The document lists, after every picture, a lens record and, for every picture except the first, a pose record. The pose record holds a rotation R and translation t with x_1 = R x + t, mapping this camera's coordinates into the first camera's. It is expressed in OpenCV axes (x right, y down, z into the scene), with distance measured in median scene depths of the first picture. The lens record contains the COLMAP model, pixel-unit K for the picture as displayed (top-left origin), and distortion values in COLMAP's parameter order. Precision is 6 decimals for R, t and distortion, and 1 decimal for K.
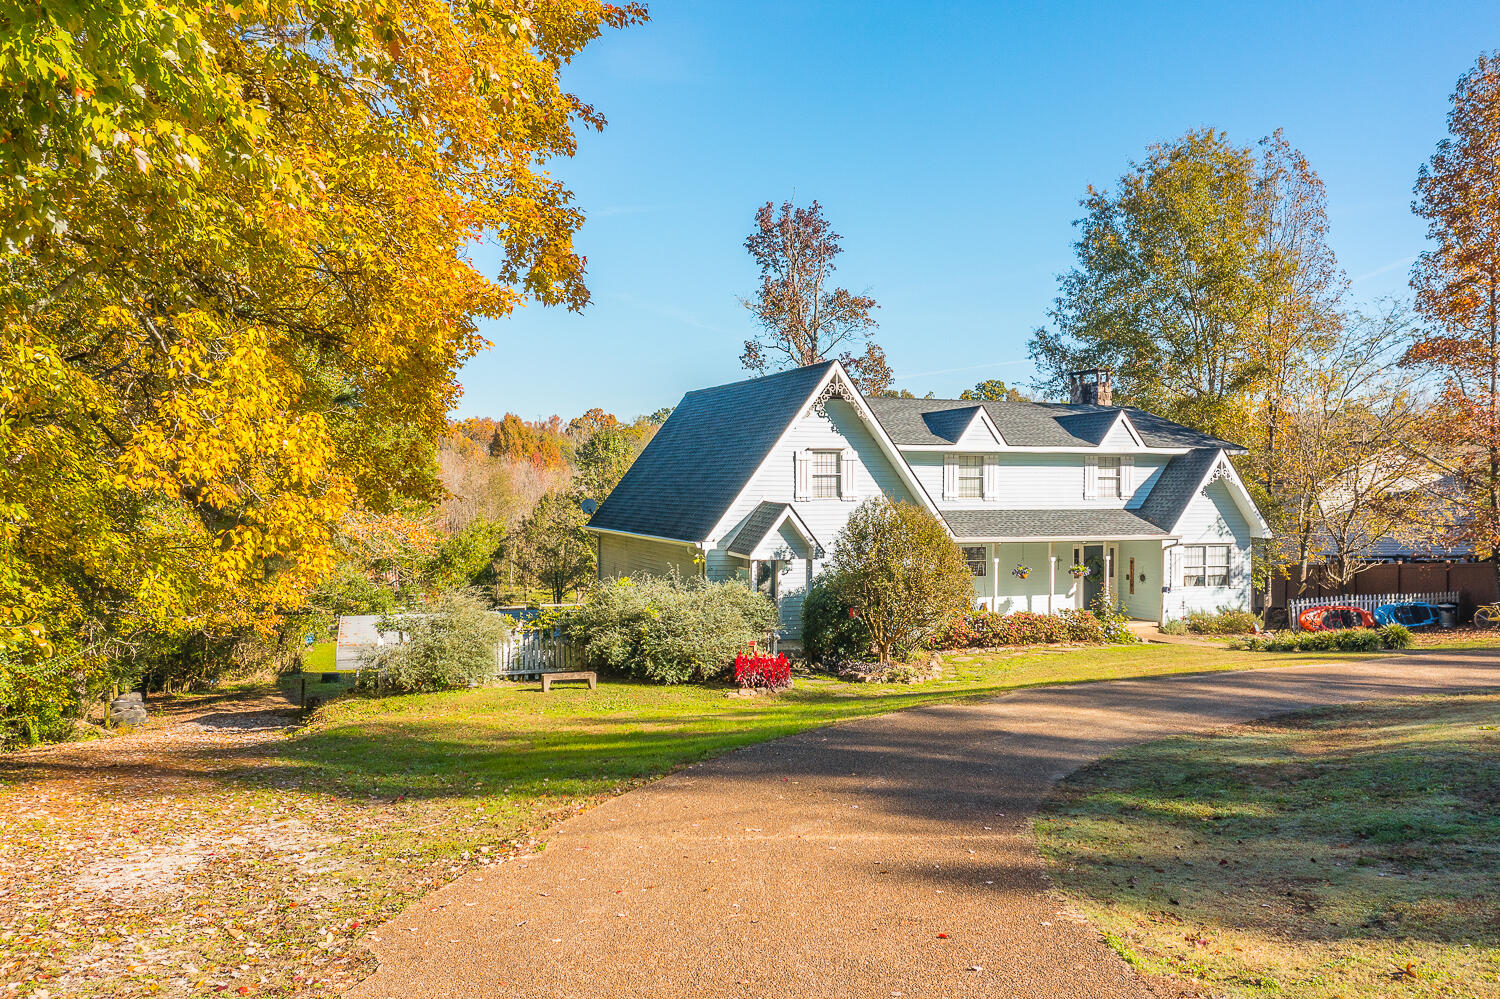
lens RADIAL K [[1186.3, 0, 745.4], [0, 1186.3, 494.7], [0, 0, 1]] dist [-0.012734, 0.006047]
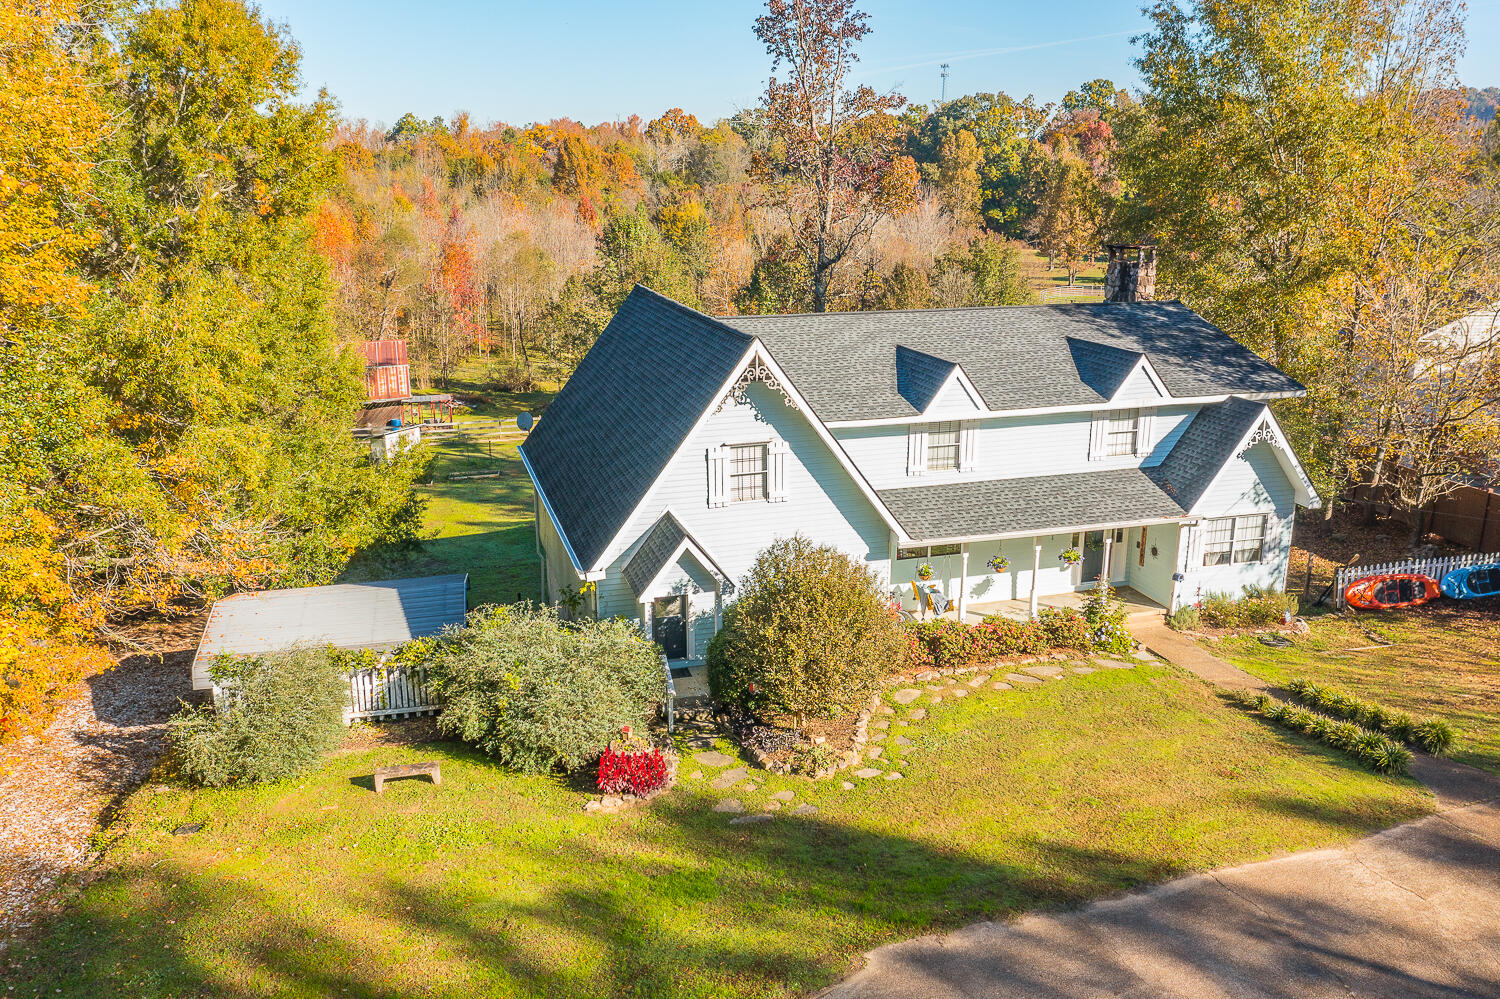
lens RADIAL K [[1186.3, 0, 744.3], [0, 1186.3, 497.9], [0, 0, 1]] dist [-0.012734, 0.006047]
pose [[0.996738, 0.013789, -0.079516, 0.115051], [0.007013, 0.966769, 0.255555, -0.184177], [0.080397, -0.255279, 0.963519, 0.186235]]
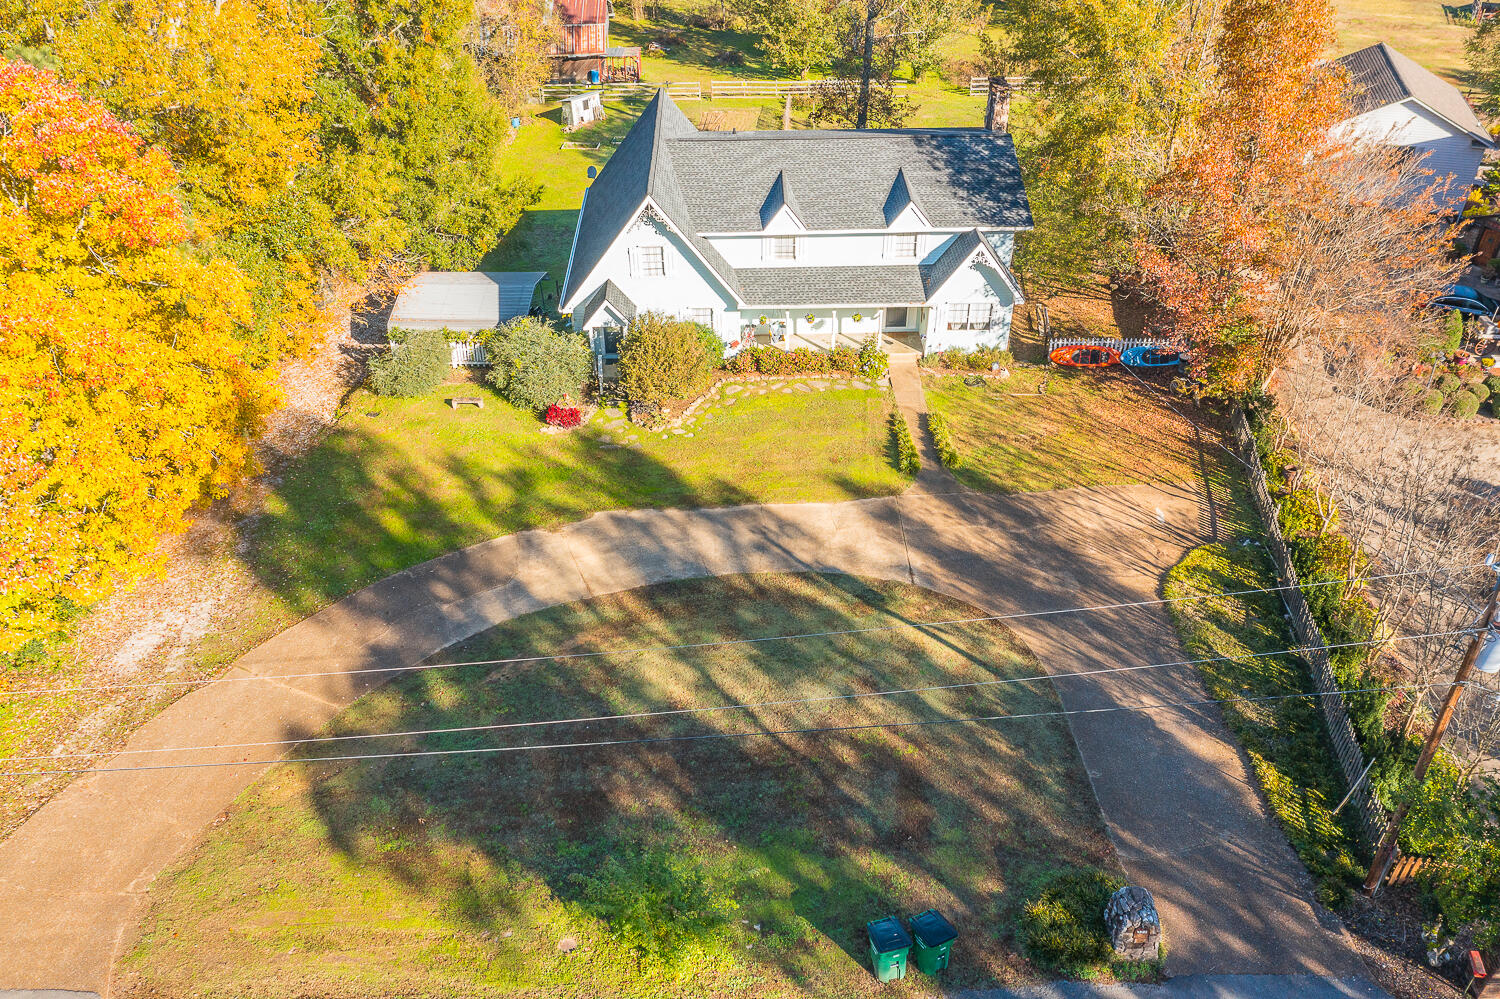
lens RADIAL K [[1186.3, 0, 746.3], [0, 1186.3, 499.9], [0, 0, 1]] dist [-0.012734, 0.006047]
pose [[0.939644, 0.194221, -0.281687, 0.576152], [0.011743, 0.804486, 0.593856, -0.578458], [0.341952, -0.561321, 0.753650, -0.214325]]
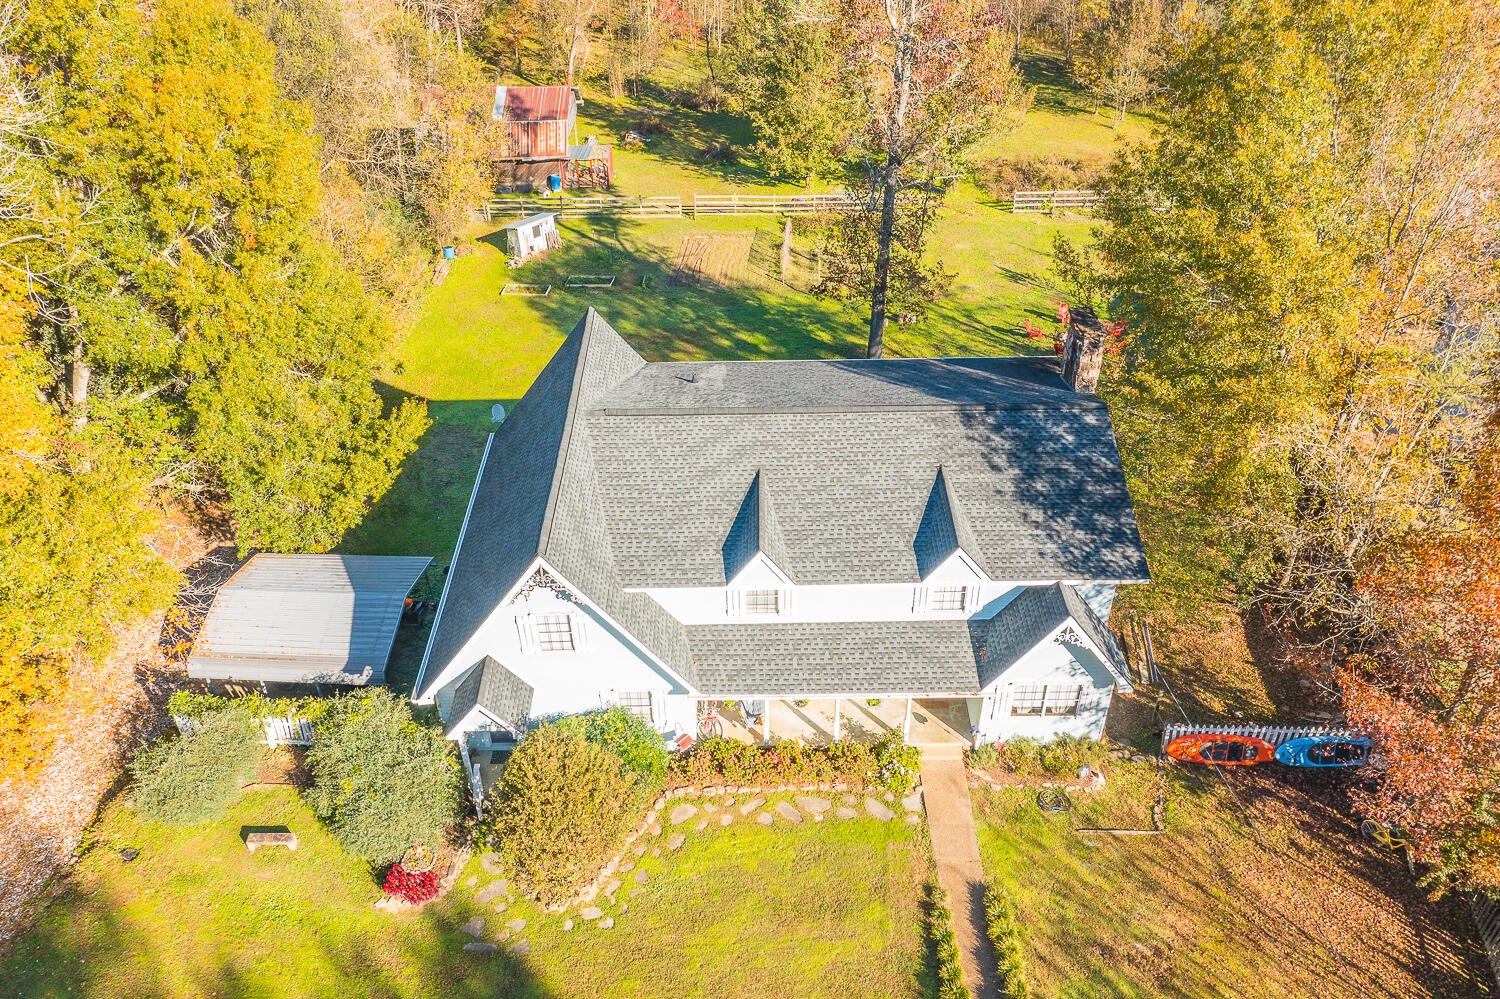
lens RADIAL K [[1186.3, 0, 746.9], [0, 1186.3, 497.4], [0, 0, 1]] dist [-0.012734, 0.006047]
pose [[0.935457, 0.196071, -0.294068, 0.415206], [0.016102, 0.807511, 0.589633, -0.585178], [0.353073, -0.556312, 0.752235, 0.353030]]
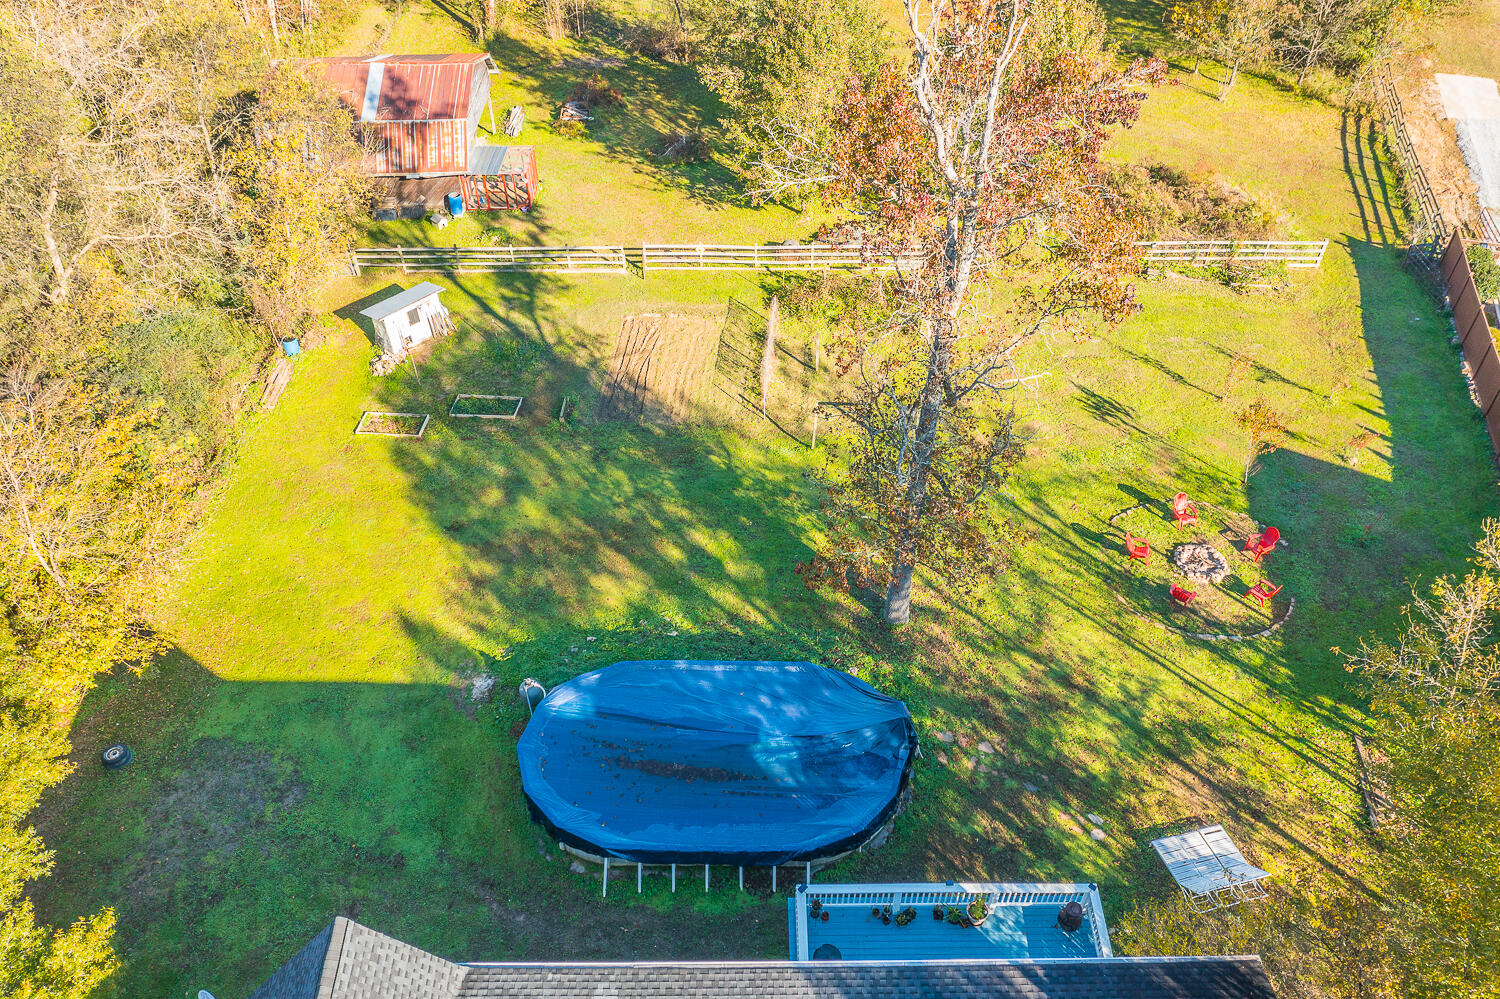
lens RADIAL K [[1186.3, 0, 750.0], [0, 1186.3, 492.8], [0, 0, 1]] dist [-0.012734, 0.006047]
pose [[0.934415, 0.237875, -0.265111, 0.206509], [0.018128, 0.711579, 0.702372, -0.600832], [0.355724, -0.661113, 0.660598, 1.033141]]
